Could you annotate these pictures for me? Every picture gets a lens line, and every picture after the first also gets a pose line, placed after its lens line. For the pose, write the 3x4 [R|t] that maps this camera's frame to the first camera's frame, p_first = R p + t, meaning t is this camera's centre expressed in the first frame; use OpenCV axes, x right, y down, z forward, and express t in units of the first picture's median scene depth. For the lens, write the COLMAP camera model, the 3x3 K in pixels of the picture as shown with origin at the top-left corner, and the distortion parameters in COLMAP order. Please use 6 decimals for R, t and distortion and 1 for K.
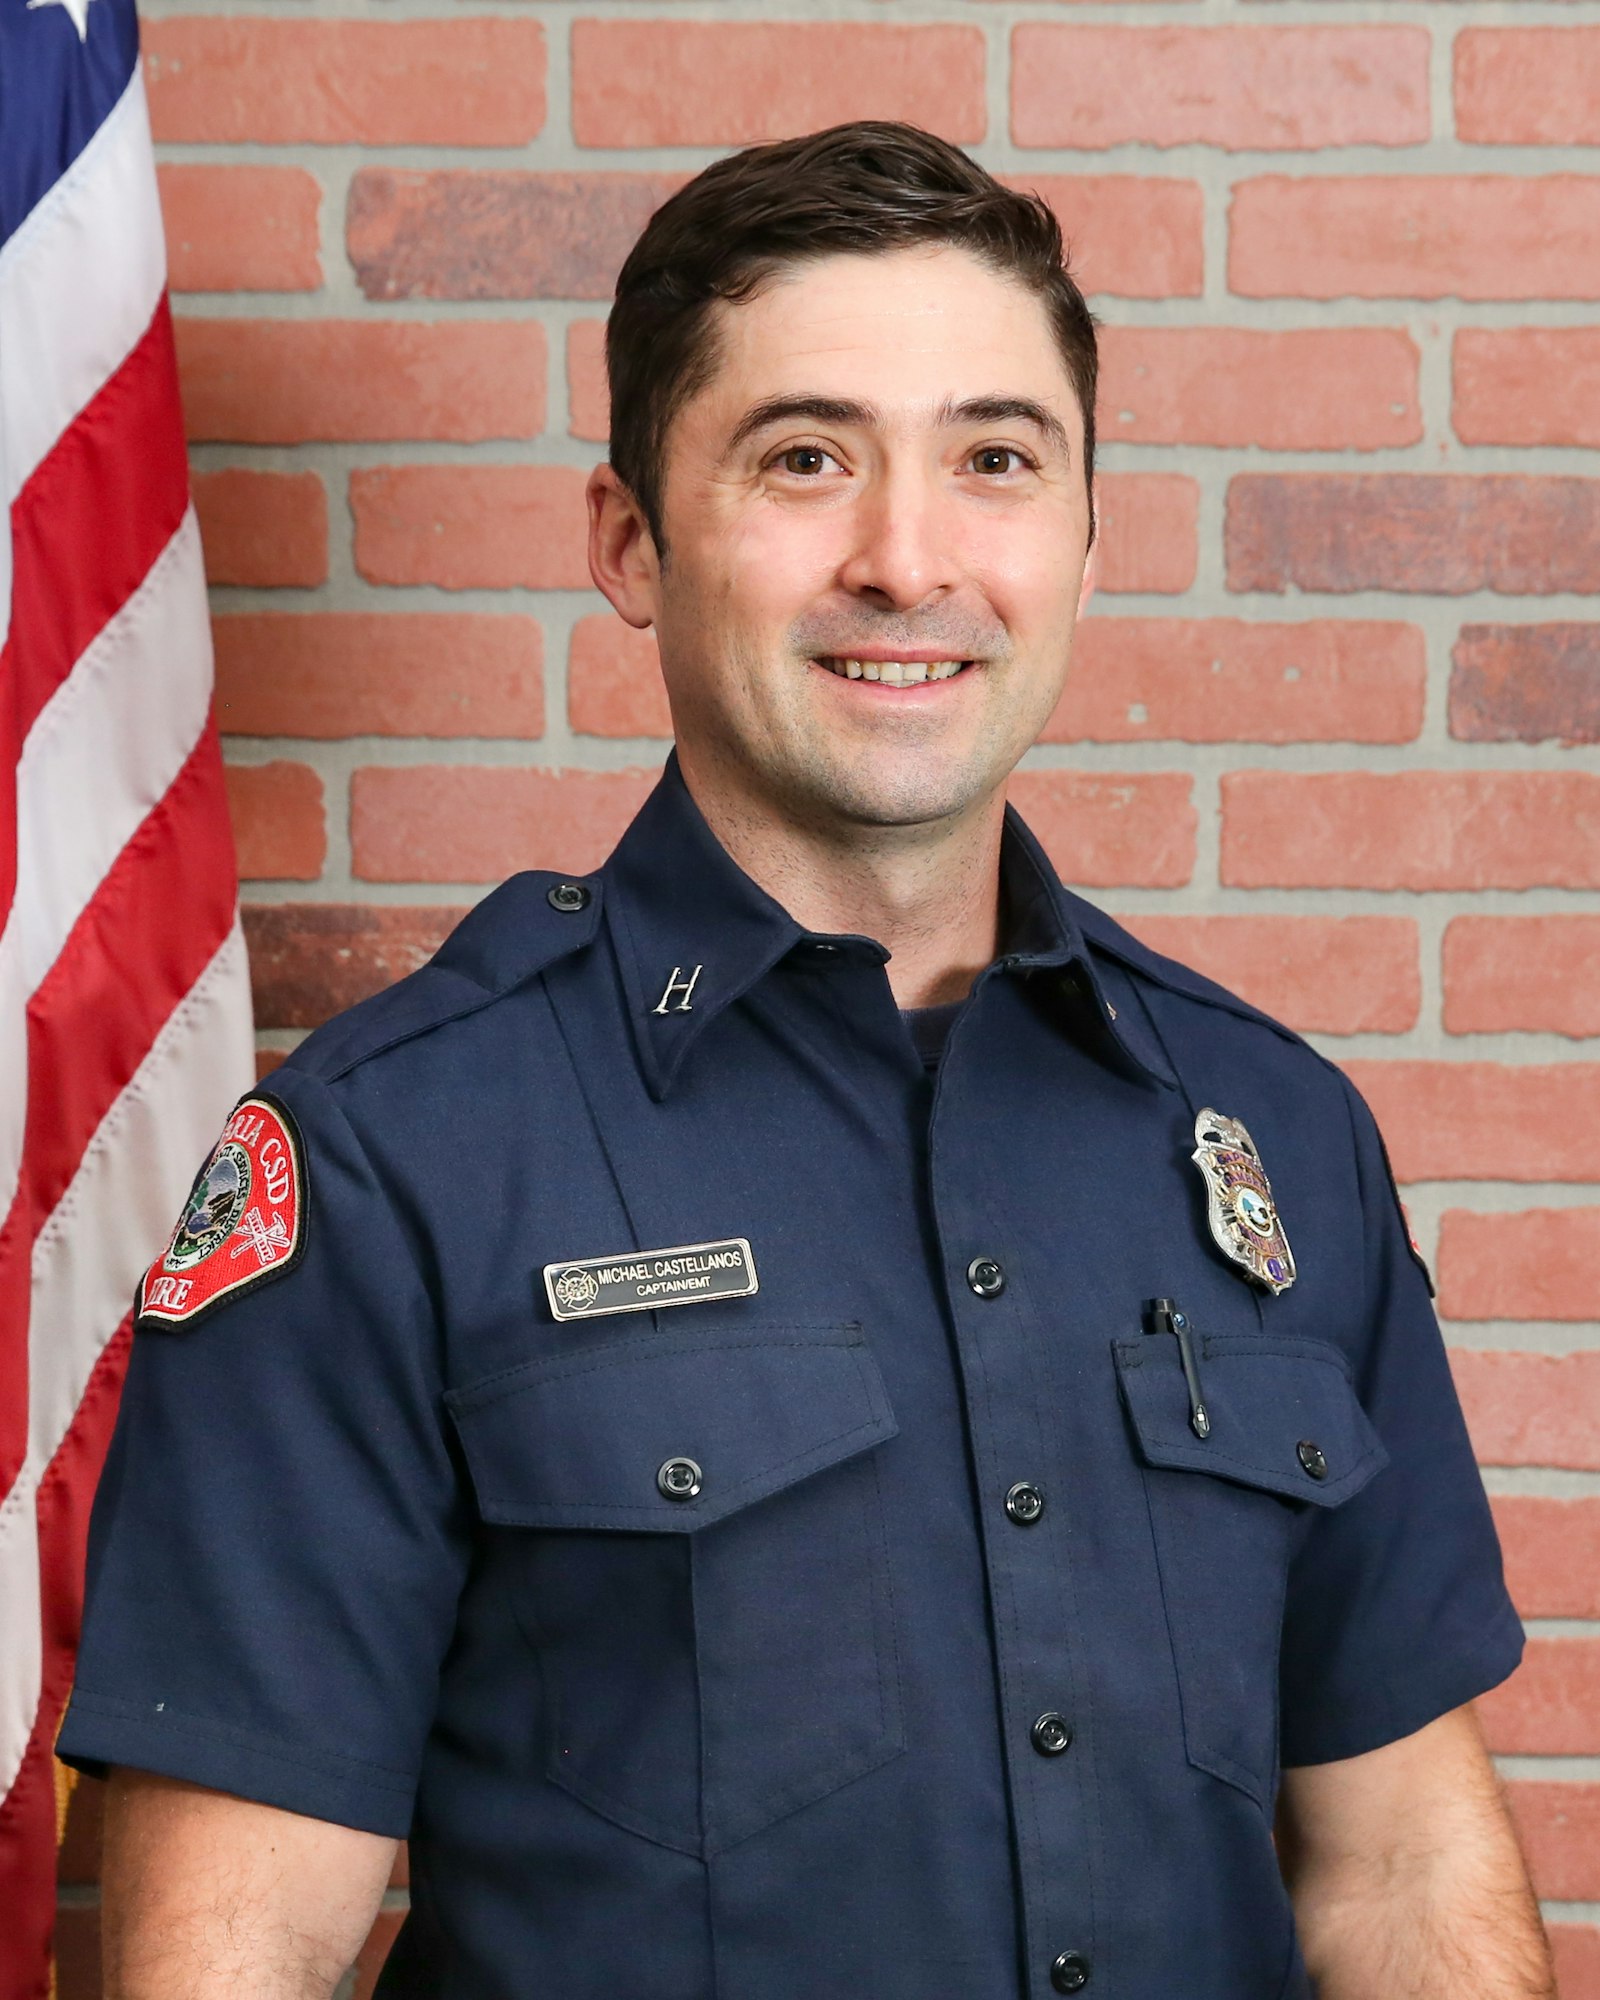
lens RADIAL K [[6067.3, 0, 823.3], [0, 6067.3, 1161.7], [0, 0, 1]] dist [0.034617, 0.488821]
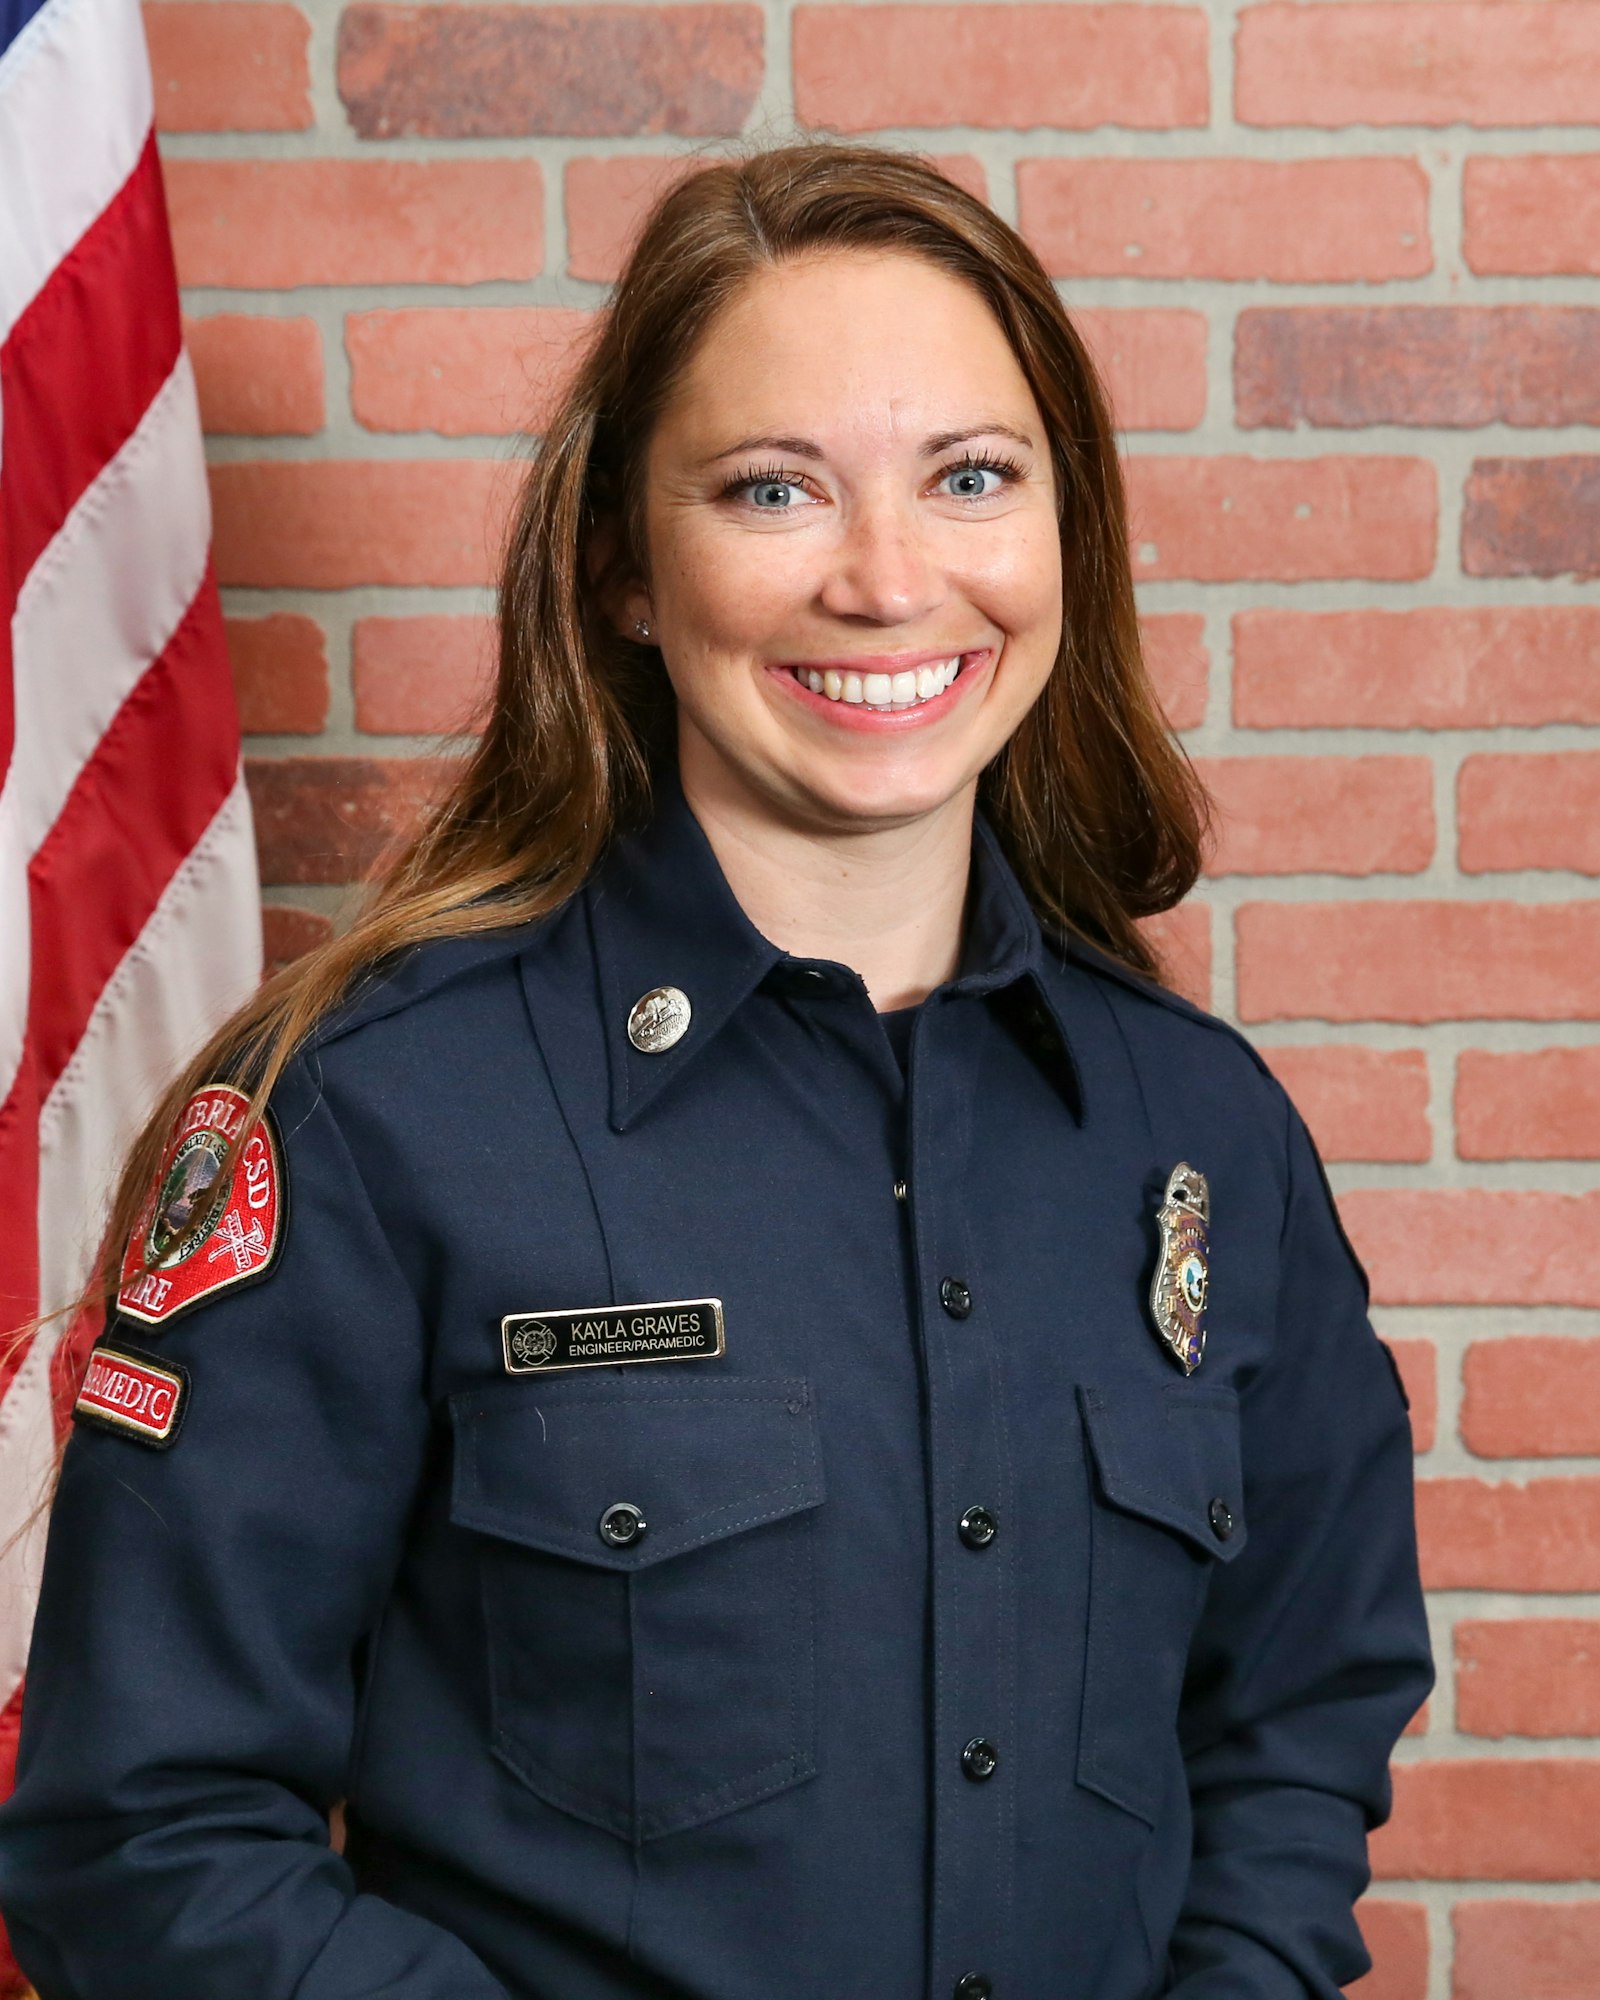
lens RADIAL K [[5439.6, 0, 892.8], [0, 5439.6, 1234.0], [0, 0, 1]] dist [0.047283, 0.265230]
pose [[0.999590, -0.015786, 0.023875, -0.012791], [0.014645, 0.998776, 0.047253, -0.005541], [-0.024591, -0.046884, 0.998598, 0.109194]]
